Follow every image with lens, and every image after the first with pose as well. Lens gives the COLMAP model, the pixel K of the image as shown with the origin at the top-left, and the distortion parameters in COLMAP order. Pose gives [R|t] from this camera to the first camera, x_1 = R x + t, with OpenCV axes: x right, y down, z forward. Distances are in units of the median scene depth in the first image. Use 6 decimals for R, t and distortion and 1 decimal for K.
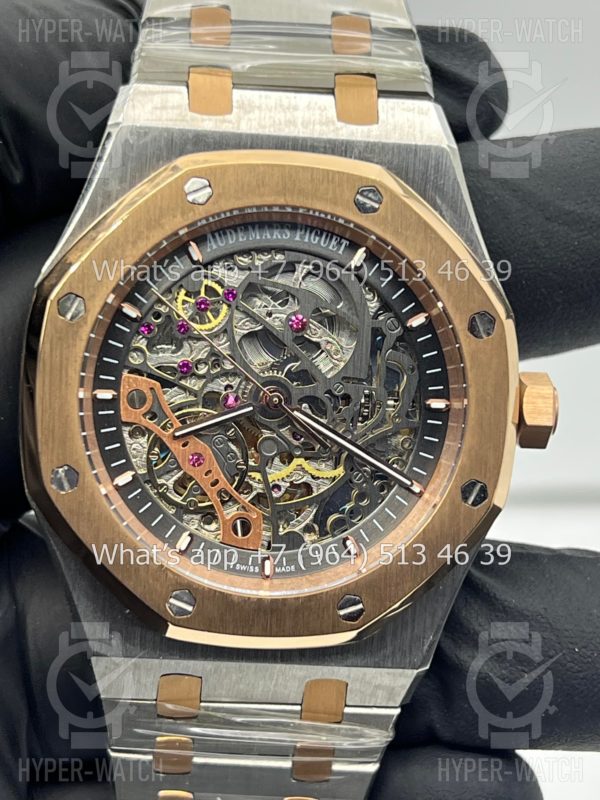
lens RADIAL K [[1882.4, 0, 298.8], [0, 1882.4, 406.8], [0, 0, 1]] dist [0.220246, 0.000000]
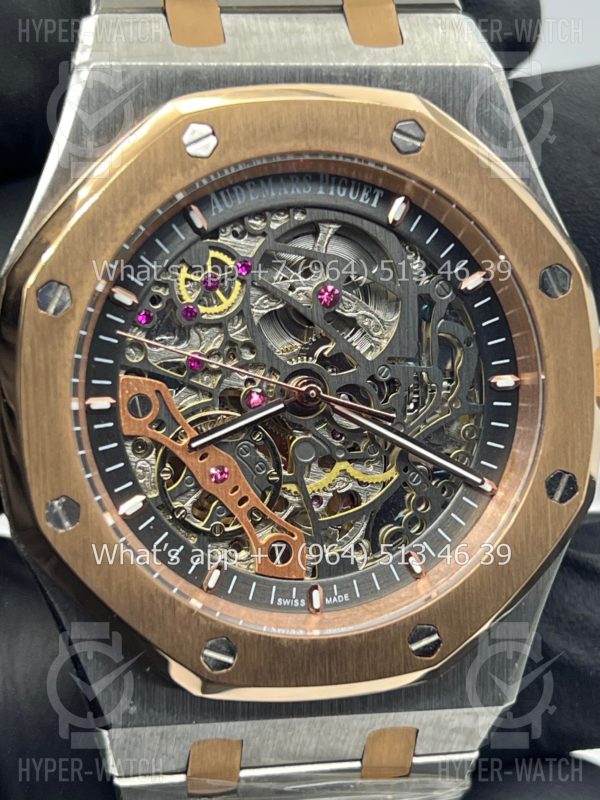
lens RADIAL K [[1882.4, 0, 293.9], [0, 1882.4, 397.7], [0, 0, 1]] dist [0.220246, 0.000000]
pose [[0.992626, -0.081107, 0.090087, -0.092224], [0.080109, 0.996679, 0.014644, -0.013917], [-0.090975, -0.007319, 0.995826, 0.192418]]
